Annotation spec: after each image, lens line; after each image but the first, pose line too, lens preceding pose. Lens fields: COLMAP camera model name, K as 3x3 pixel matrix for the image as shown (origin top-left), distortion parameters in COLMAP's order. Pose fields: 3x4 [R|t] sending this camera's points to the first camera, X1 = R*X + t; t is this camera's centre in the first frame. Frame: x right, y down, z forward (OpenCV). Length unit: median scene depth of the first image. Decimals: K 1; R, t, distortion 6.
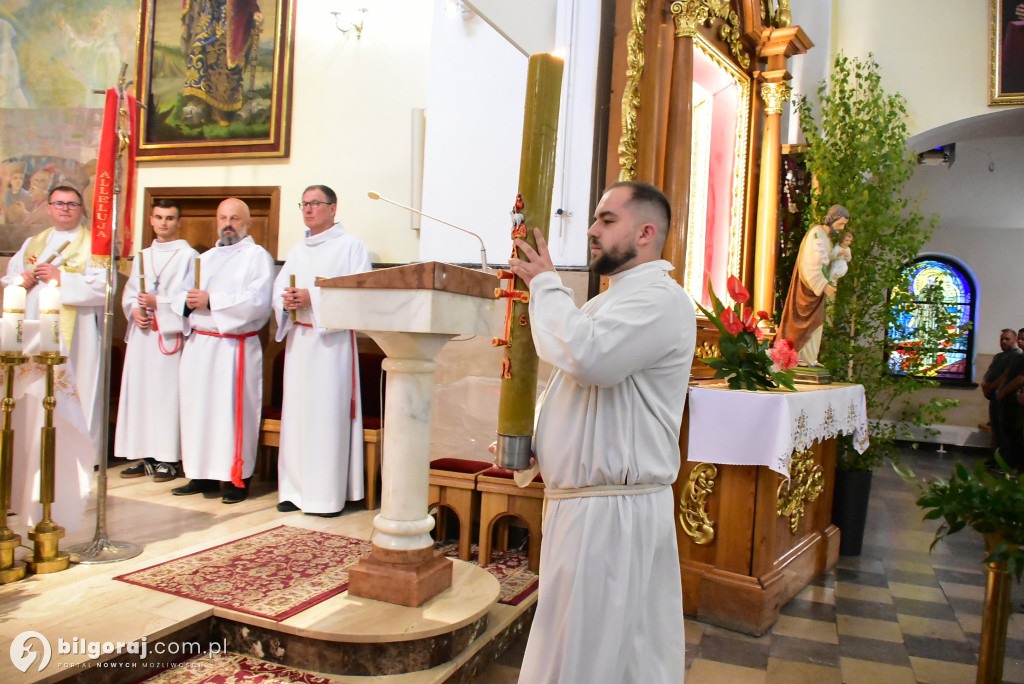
lens RADIAL K [[780.5, 0, 518.7], [0, 780.5, 346.2], [0, 0, 1]] dist [-0.033492, -0.031704]
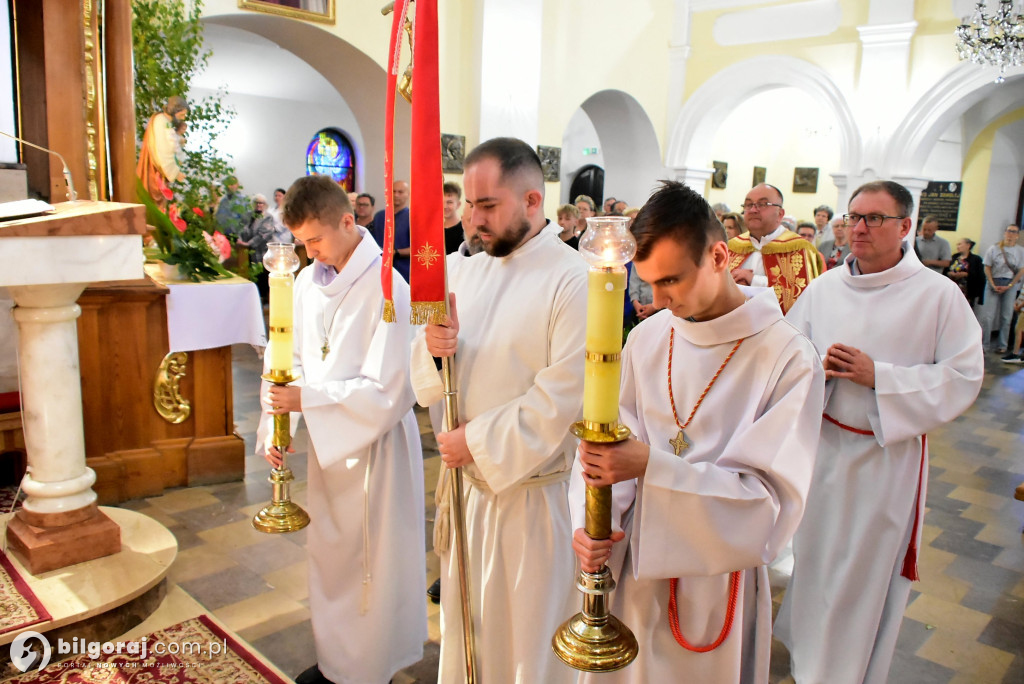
lens RADIAL K [[814.1, 0, 521.2], [0, 814.1, 340.5], [0, 0, 1]] dist [0.004158, -0.038064]
pose [[0.381590, -0.193781, 0.903791, -0.601277], [-0.008742, 0.976977, 0.213164, -0.112744], [-0.924290, -0.089242, 0.371110, 0.117751]]
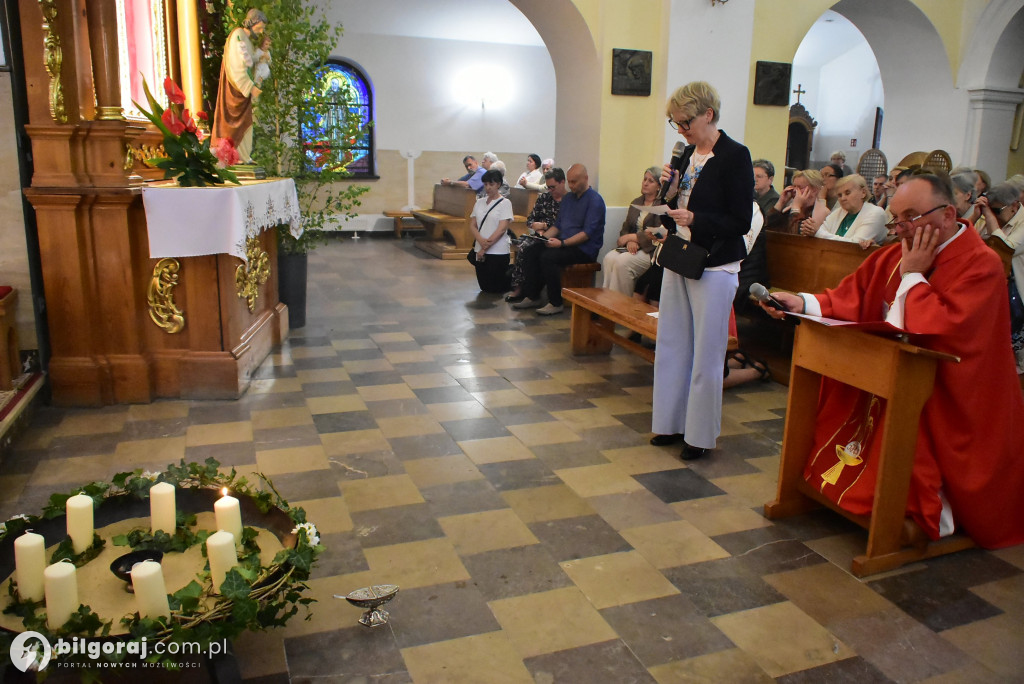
lens RADIAL K [[780.5, 0, 518.7], [0, 780.5, 346.7], [0, 0, 1]] dist [-0.033492, -0.031704]
pose [[0.753509, -0.191852, 0.628823, -0.087969], [0.032413, 0.966152, 0.255930, 0.009488], [-0.656639, -0.172464, 0.734222, -0.123718]]
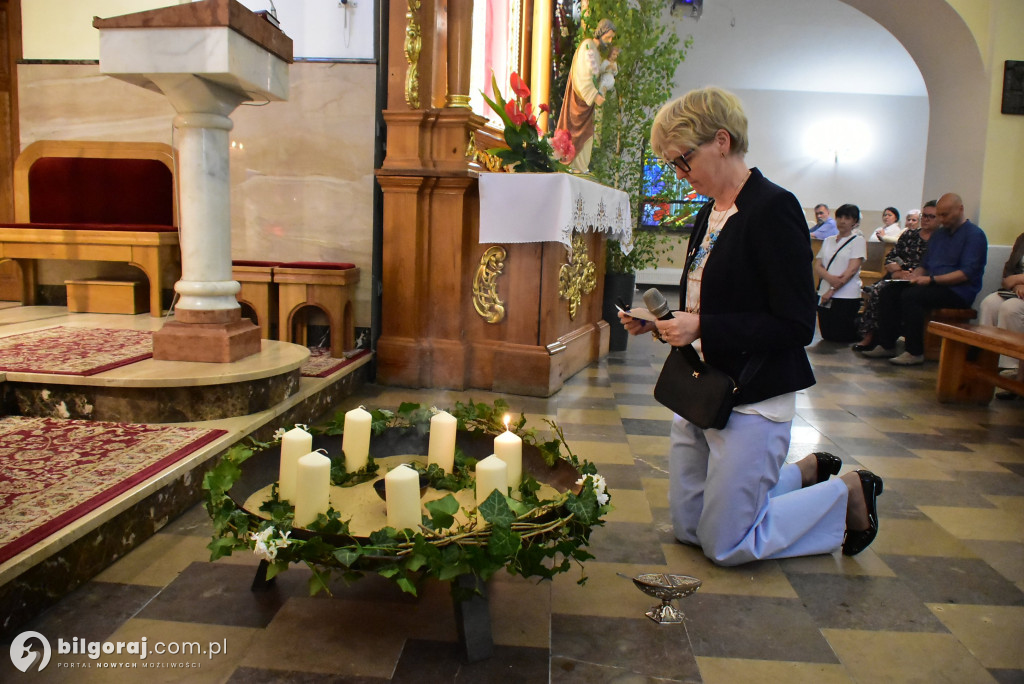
lens RADIAL K [[780.5, 0, 517.7], [0, 780.5, 346.1], [0, 0, 1]] dist [-0.033492, -0.031704]
pose [[0.956512, -0.060814, 0.285283, -0.043735], [0.020957, 0.989825, 0.140739, 0.132385], [-0.290939, -0.128640, 0.948054, -0.042102]]
